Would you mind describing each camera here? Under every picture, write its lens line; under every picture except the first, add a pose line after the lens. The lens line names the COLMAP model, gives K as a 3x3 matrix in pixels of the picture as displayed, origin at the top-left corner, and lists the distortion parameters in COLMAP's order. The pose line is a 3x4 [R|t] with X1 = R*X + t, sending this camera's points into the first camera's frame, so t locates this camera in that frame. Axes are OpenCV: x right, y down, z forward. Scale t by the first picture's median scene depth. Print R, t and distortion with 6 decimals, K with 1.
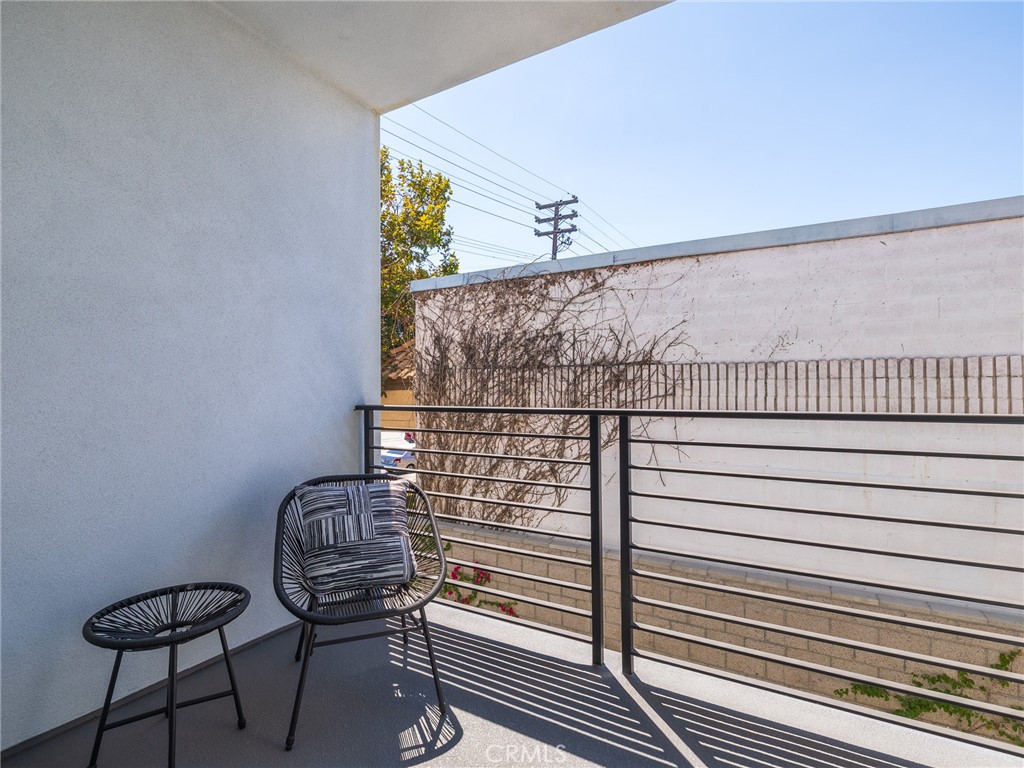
lens RADIAL K [[518.4, 0, 525.0], [0, 518.4, 357.1], [0, 0, 1]] dist [-0.004797, 0.000377]
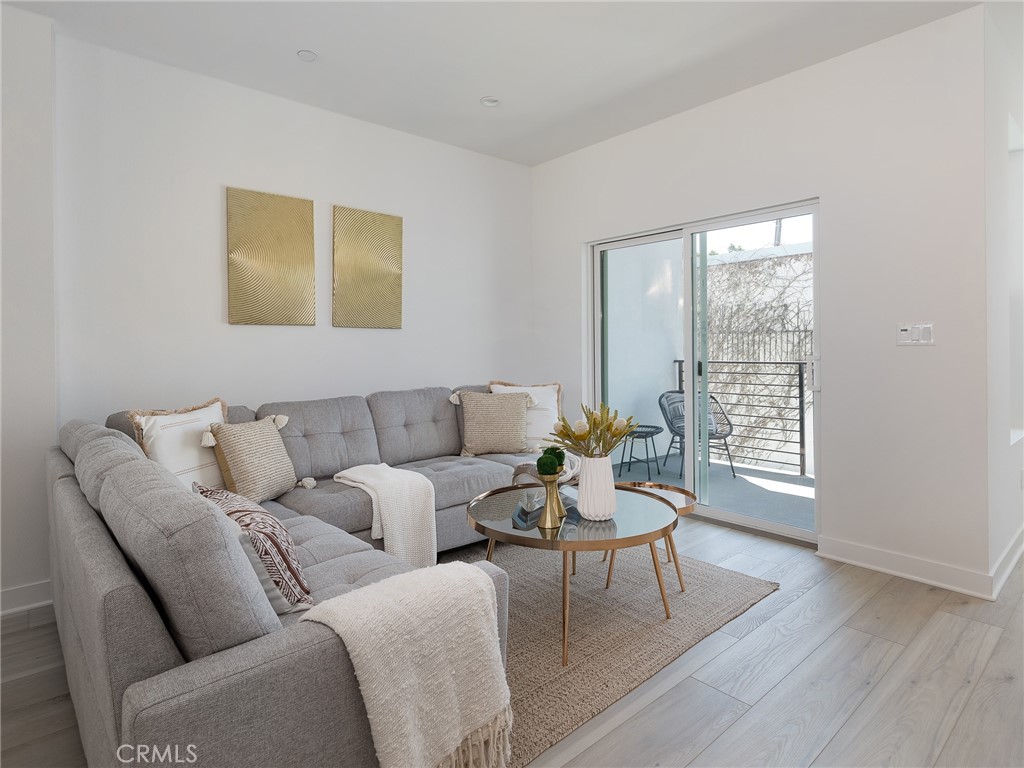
lens RADIAL K [[553.0, 0, 531.7], [0, 553.0, 342.5], [0, 0, 1]] dist [-0.000913, -0.000774]
pose [[0.933689, -0.006827, -0.358019, -0.027338], [0.025761, 0.998508, 0.048140, -0.035597], [0.357157, -0.054171, 0.932472, -0.456268]]
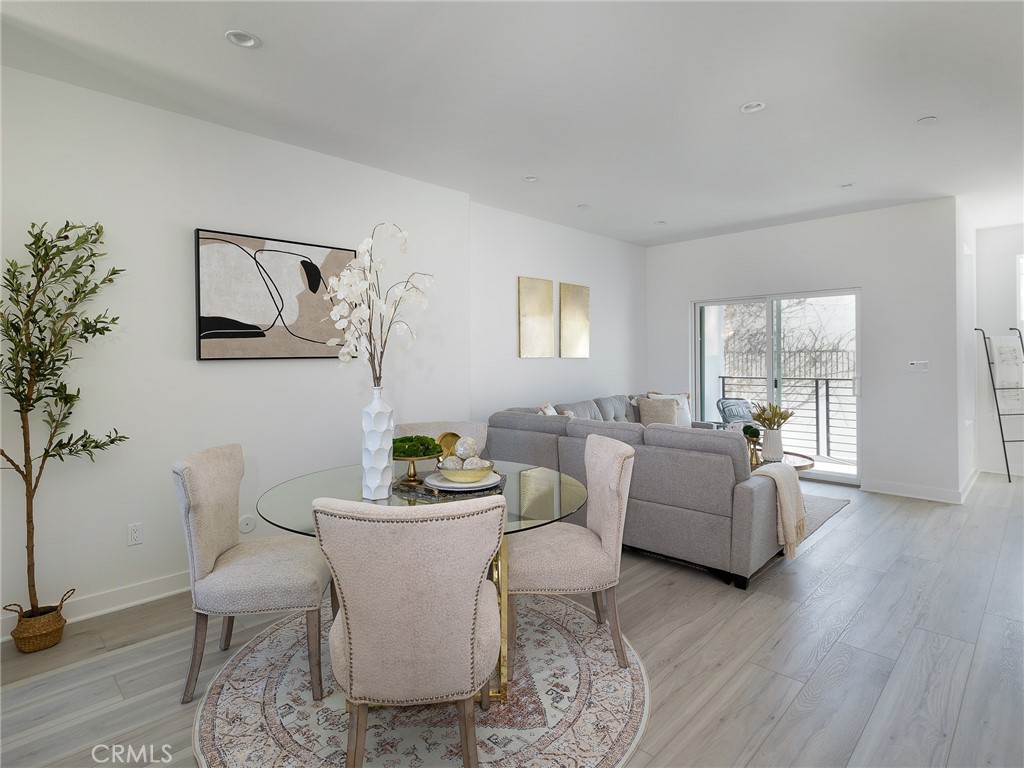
lens RADIAL K [[518.4, 0, 525.0], [0, 518.4, 357.1], [0, 0, 1]] dist [-0.004797, 0.000377]
pose [[0.952218, -0.004625, -0.305386, -0.173847], [0.021915, 0.998343, 0.053212, -0.068209], [0.304633, -0.057362, 0.950741, -0.744870]]
